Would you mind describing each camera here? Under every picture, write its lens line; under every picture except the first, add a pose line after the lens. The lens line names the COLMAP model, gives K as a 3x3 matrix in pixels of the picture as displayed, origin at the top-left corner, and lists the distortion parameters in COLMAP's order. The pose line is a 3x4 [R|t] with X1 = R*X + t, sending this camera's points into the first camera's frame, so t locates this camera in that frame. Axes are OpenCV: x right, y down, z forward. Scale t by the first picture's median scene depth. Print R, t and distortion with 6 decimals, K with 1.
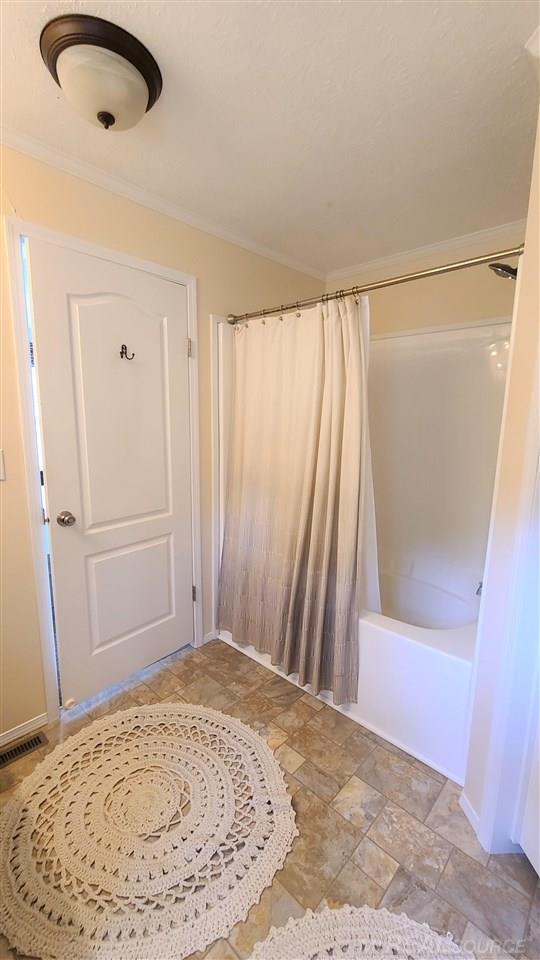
lens RADIAL K [[398.9, 0, 270.0], [0, 398.9, 480.0], [0, 0, 1]] dist [-0.002008, -0.000025]
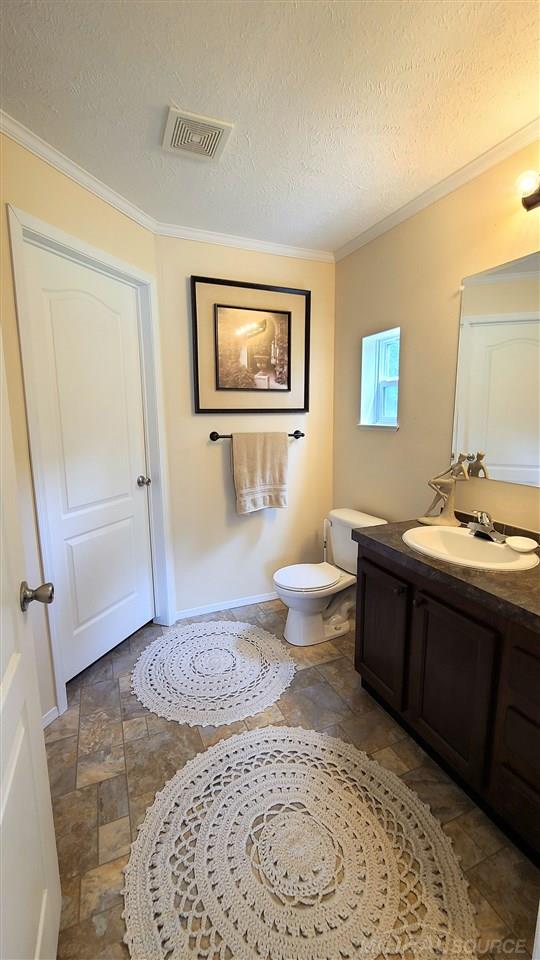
lens RADIAL K [[398.9, 0, 270.0], [0, 398.9, 480.0], [0, 0, 1]] dist [-0.002008, -0.000025]
pose [[-0.920448, -0.054701, 0.387020, -0.584284], [0.073466, 0.948300, 0.308756, -0.209146], [-0.383900, 0.312626, -0.868842, 1.590756]]
